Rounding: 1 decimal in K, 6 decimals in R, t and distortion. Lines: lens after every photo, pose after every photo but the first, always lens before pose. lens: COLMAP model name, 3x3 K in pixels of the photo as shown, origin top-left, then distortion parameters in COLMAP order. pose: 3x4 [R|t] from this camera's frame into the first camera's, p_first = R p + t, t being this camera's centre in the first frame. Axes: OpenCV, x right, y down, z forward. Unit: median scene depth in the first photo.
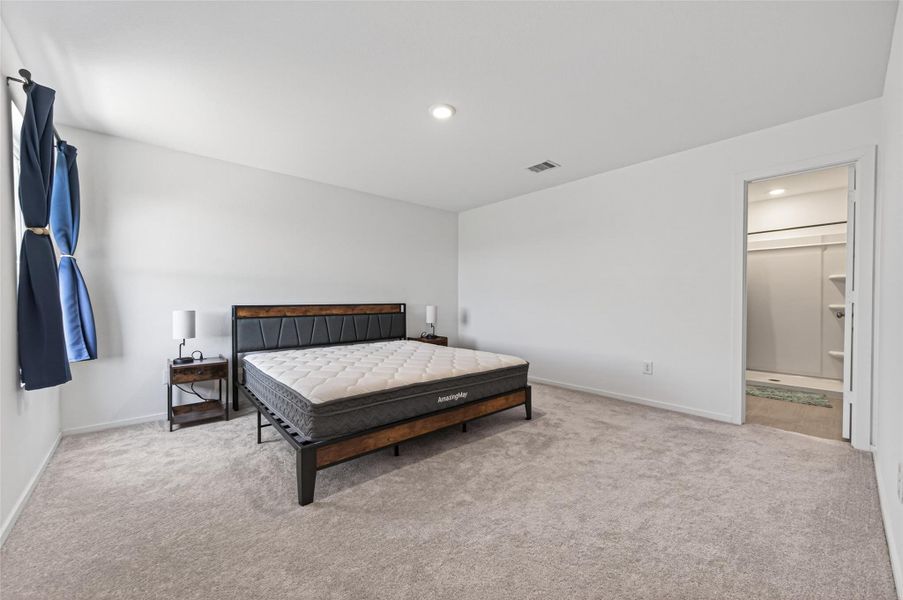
lens RADIAL K [[350.6, 0, 451.3], [0, 350.6, 302.6], [0, 0, 1]] dist [0.002255, -0.000162]
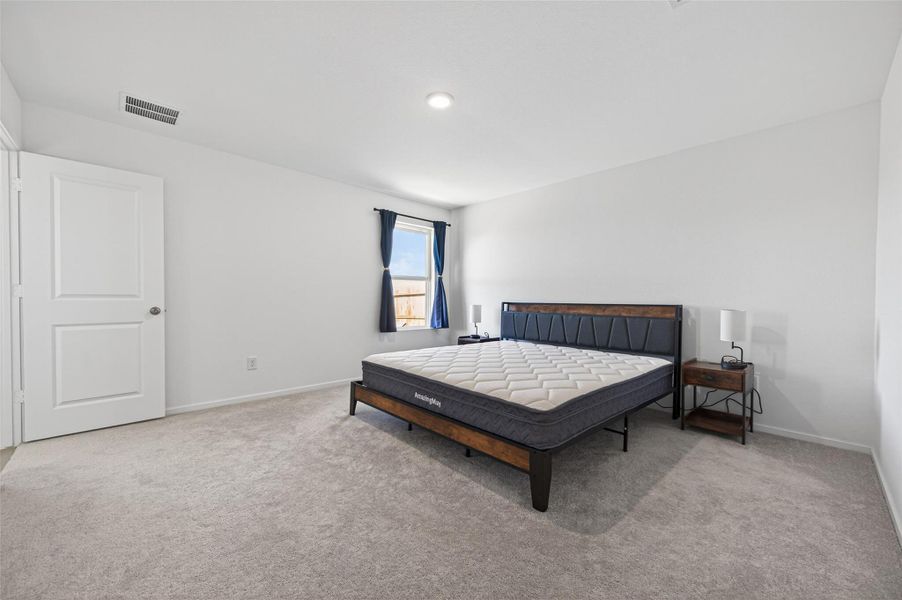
lens RADIAL K [[350.2, 0, 450.8], [0, 350.2, 302.6], [0, 0, 1]] dist [0.002255, -0.000162]
pose [[0.038196, 0.013861, -0.999174, 0.703470], [-0.016433, 0.999777, 0.013241, -0.005517], [0.999135, 0.015914, 0.038415, 0.752268]]
